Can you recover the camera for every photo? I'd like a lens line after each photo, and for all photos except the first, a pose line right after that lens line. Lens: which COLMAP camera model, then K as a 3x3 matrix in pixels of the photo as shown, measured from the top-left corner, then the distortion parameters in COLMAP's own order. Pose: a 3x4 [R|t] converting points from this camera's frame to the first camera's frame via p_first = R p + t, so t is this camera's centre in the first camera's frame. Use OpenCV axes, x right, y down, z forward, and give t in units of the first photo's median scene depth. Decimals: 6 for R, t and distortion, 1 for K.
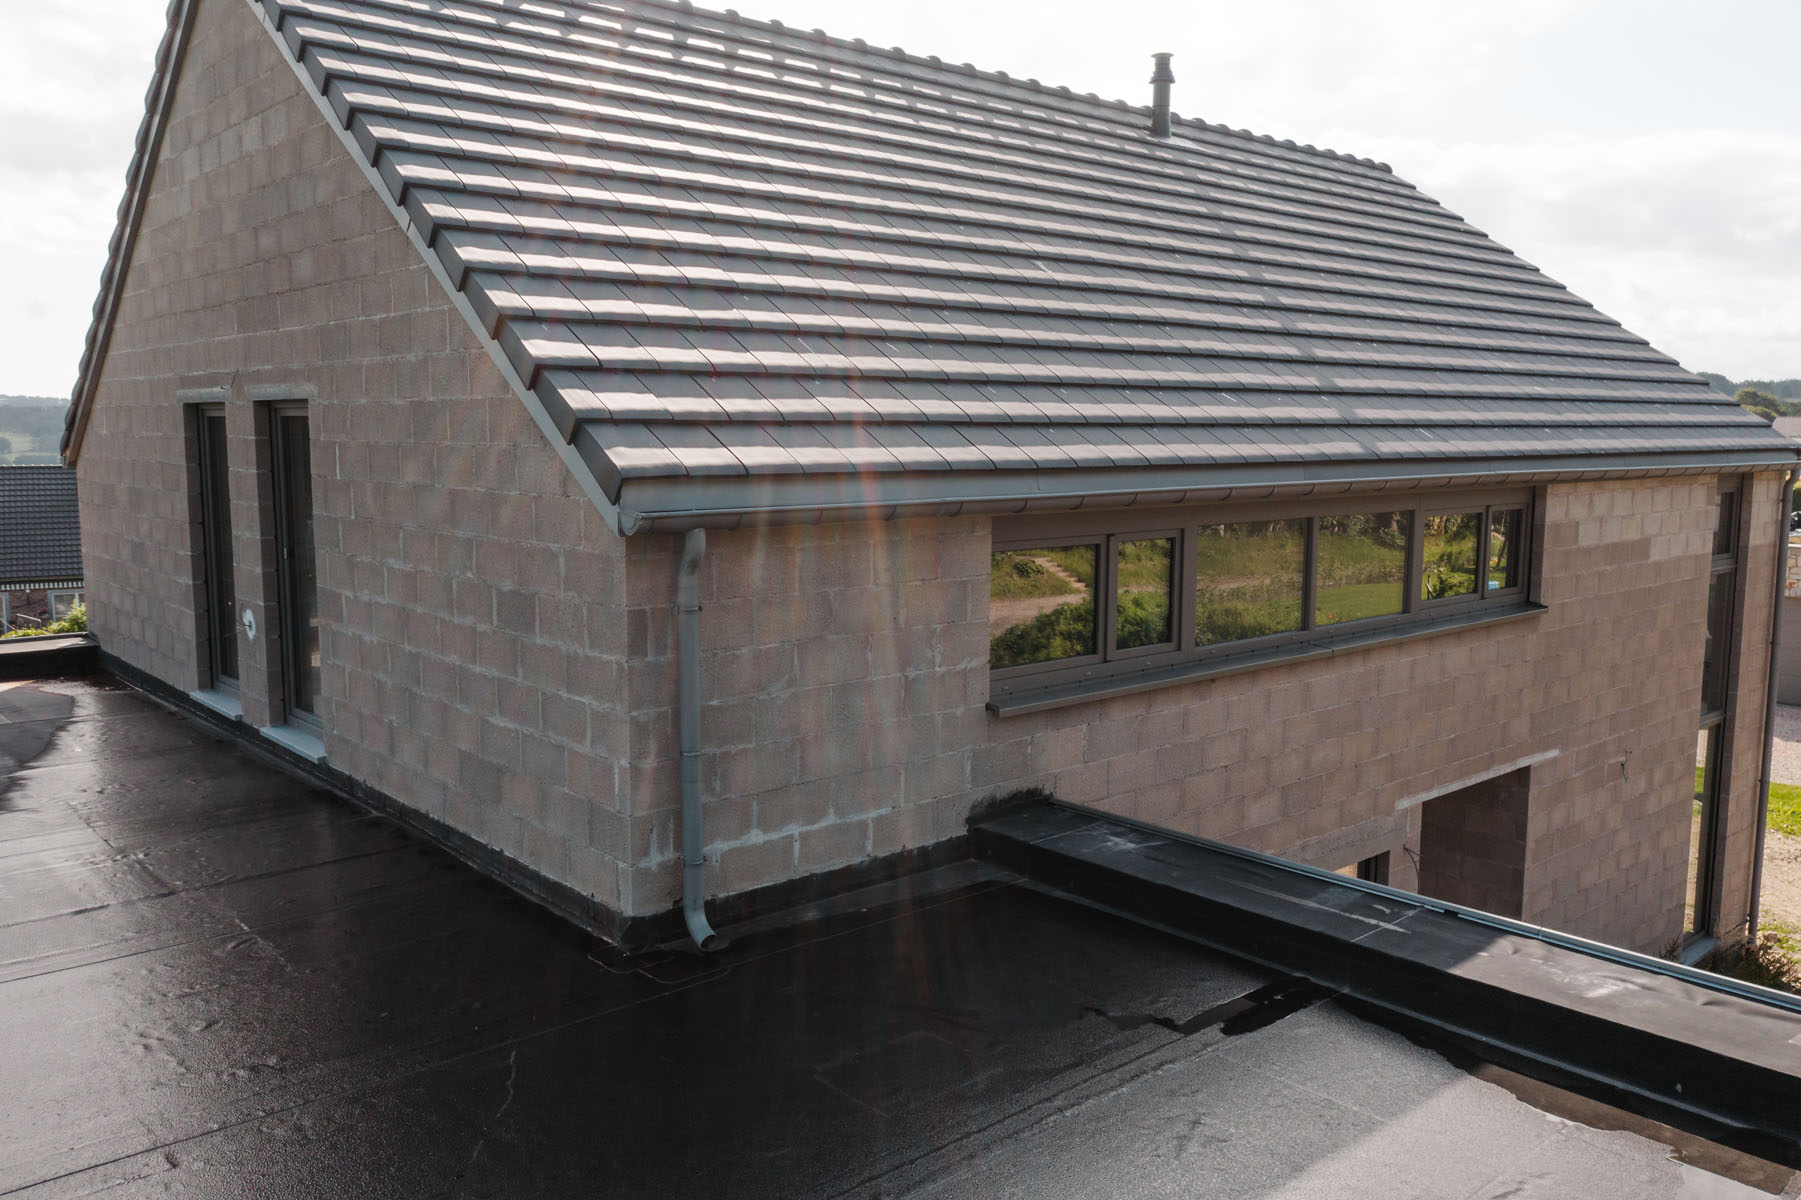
lens RADIAL K [[1422.0, 0, 900.5], [0, 1422.0, 600.0], [0, 0, 1]] dist [-0.013425, 0.000134]
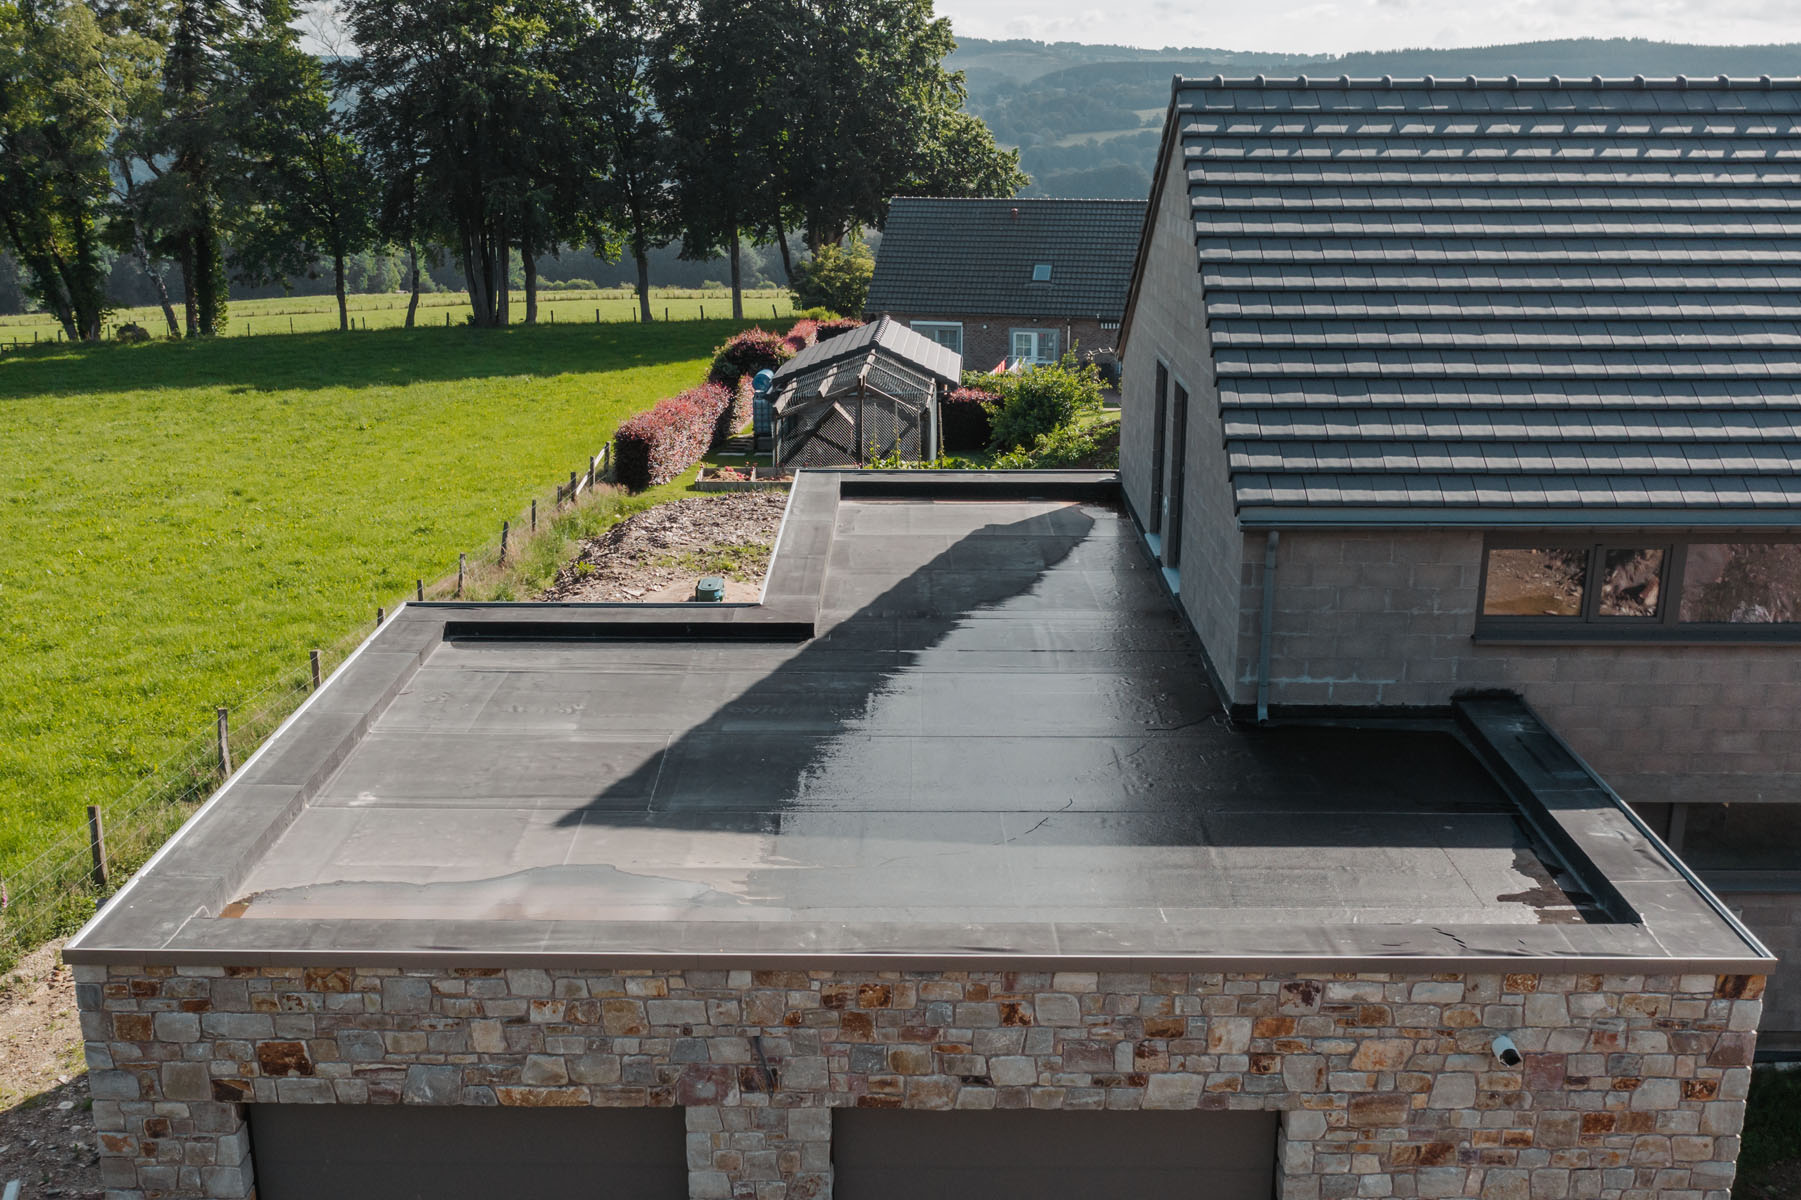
lens RADIAL K [[1848.0, 0, 899.6], [0, 1848.0, 642.4], [0, 0, 1]] dist [-0.018499, 0.008823]
pose [[0.743675, 0.192451, -0.640242, 1.005452], [-0.079719, 0.976365, 0.200888, -0.322256], [0.663771, -0.098356, 0.741441, -1.163529]]
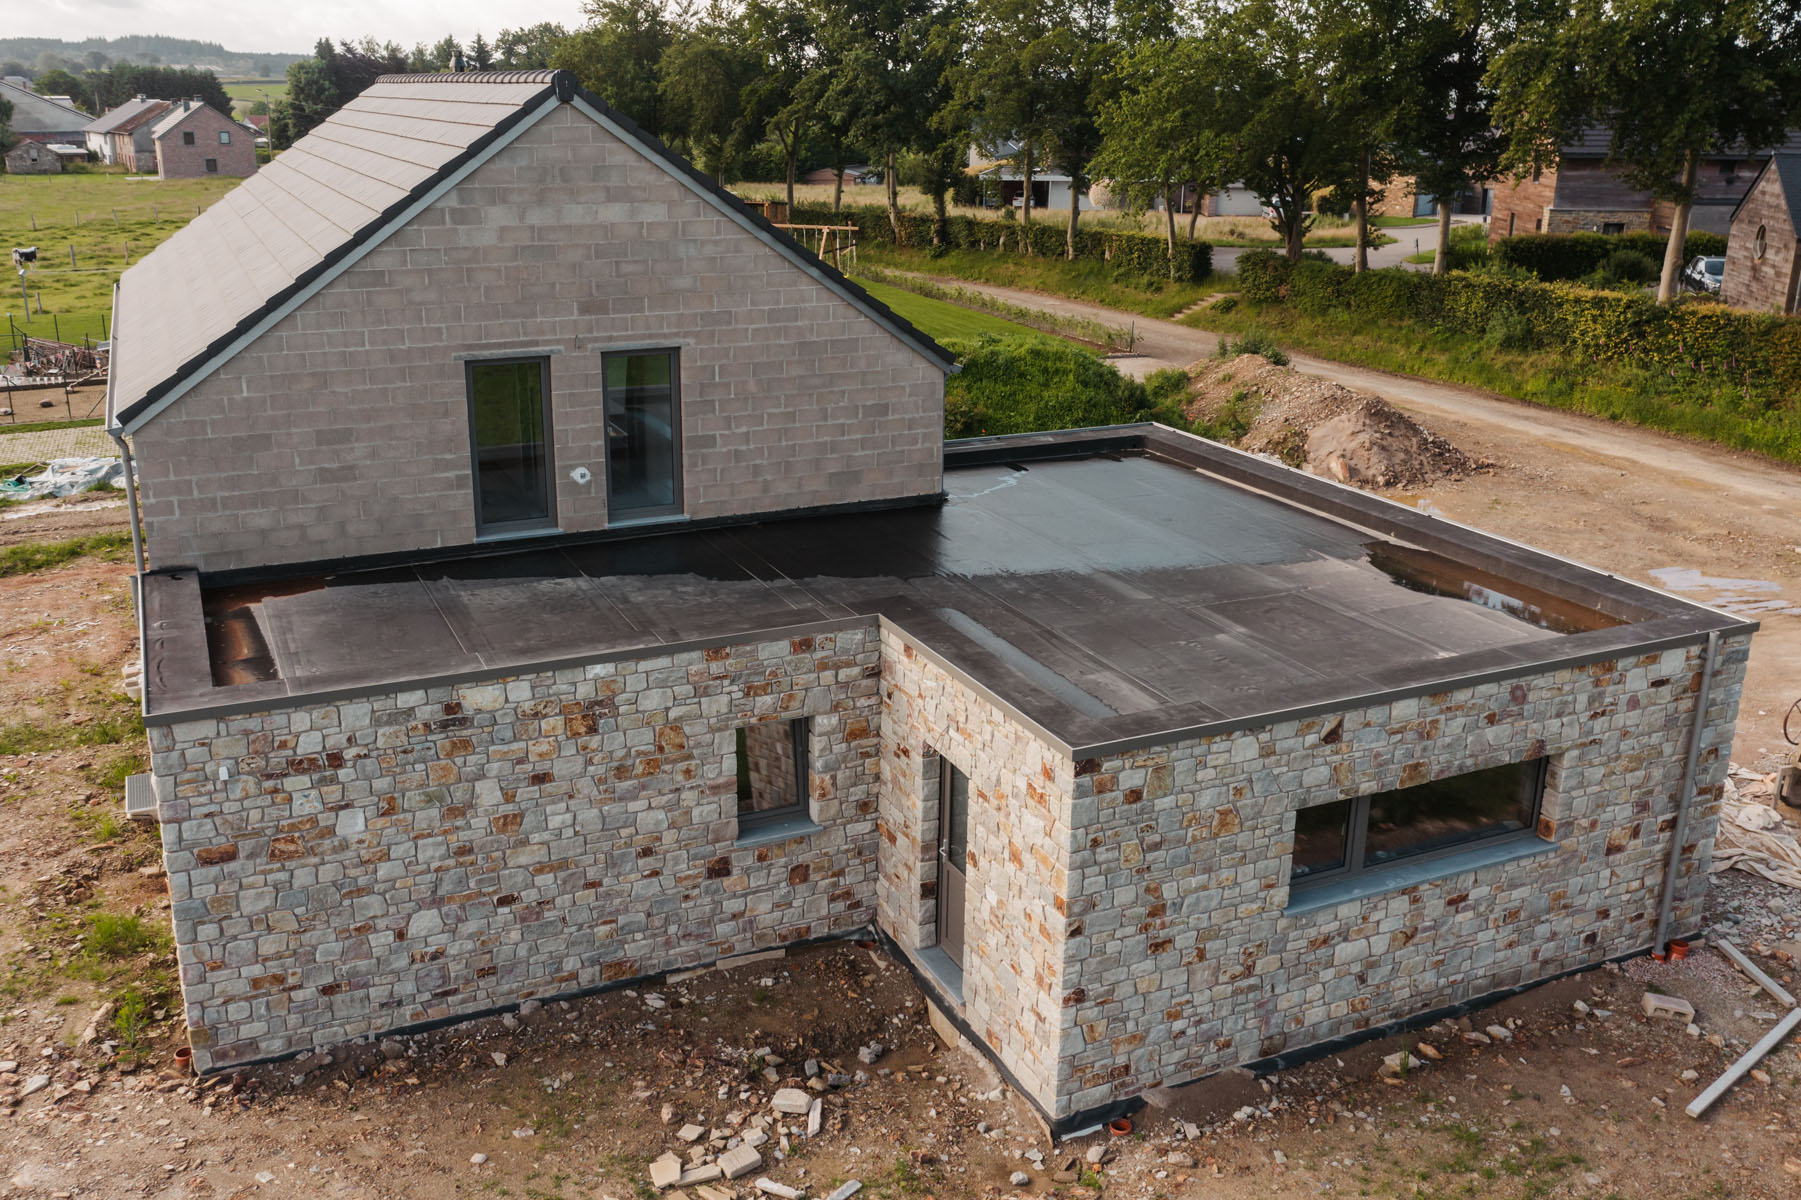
lens RADIAL K [[1589.4, 0, 842.6], [0, 1589.4, 585.6], [0, 0, 1]] dist [-0.002326, 0.002248]
pose [[0.308647, -0.290008, 0.905888, -2.995978], [0.116476, 0.956742, 0.266604, -0.469147], [-0.944018, 0.023228, 0.329075, 0.025950]]
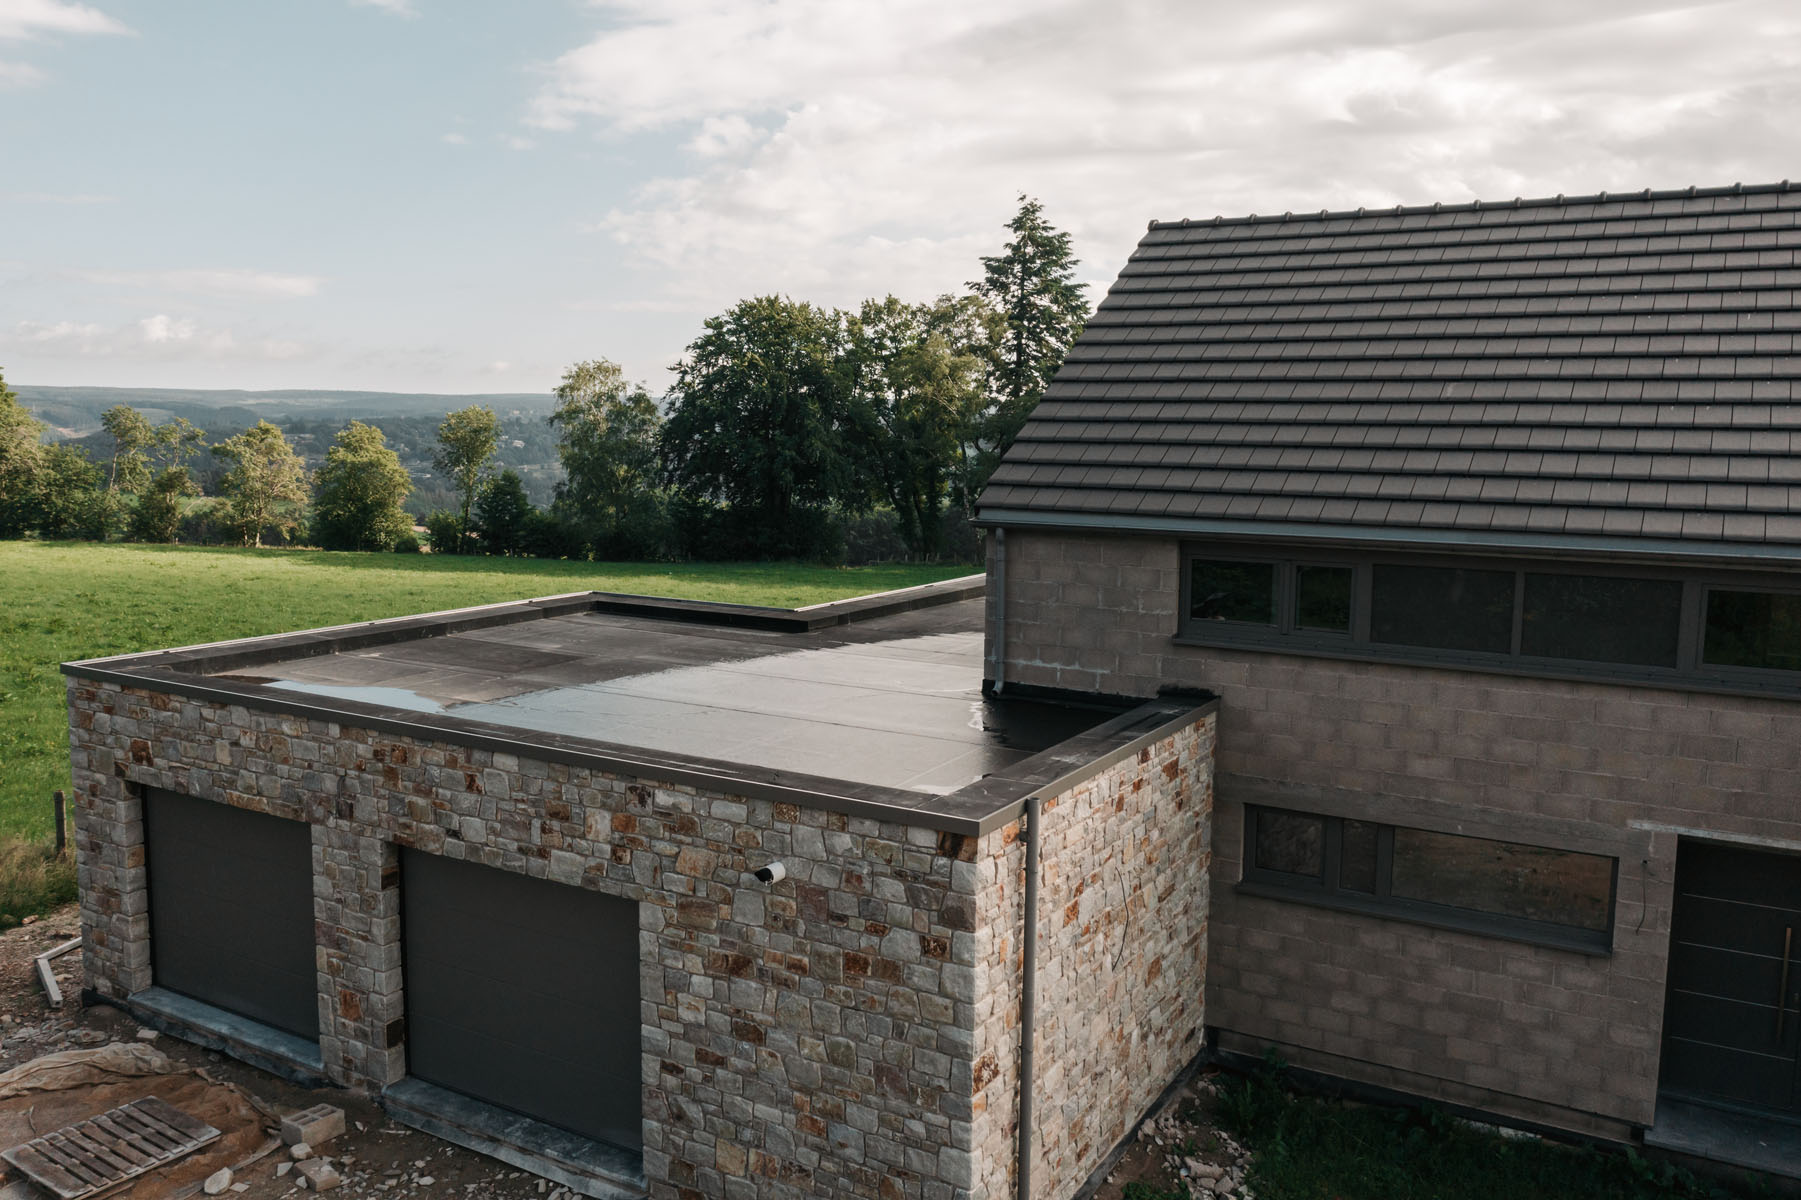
lens RADIAL K [[1427.5, 0, 894.2], [0, 1427.5, 594.6], [0, 0, 1]] dist [-0.013655, 0.005319]
pose [[0.311860, 0.114477, -0.943207, 1.805135], [-0.128536, 0.988672, 0.077496, -0.085596], [0.941394, 0.097068, 0.323041, 0.006483]]
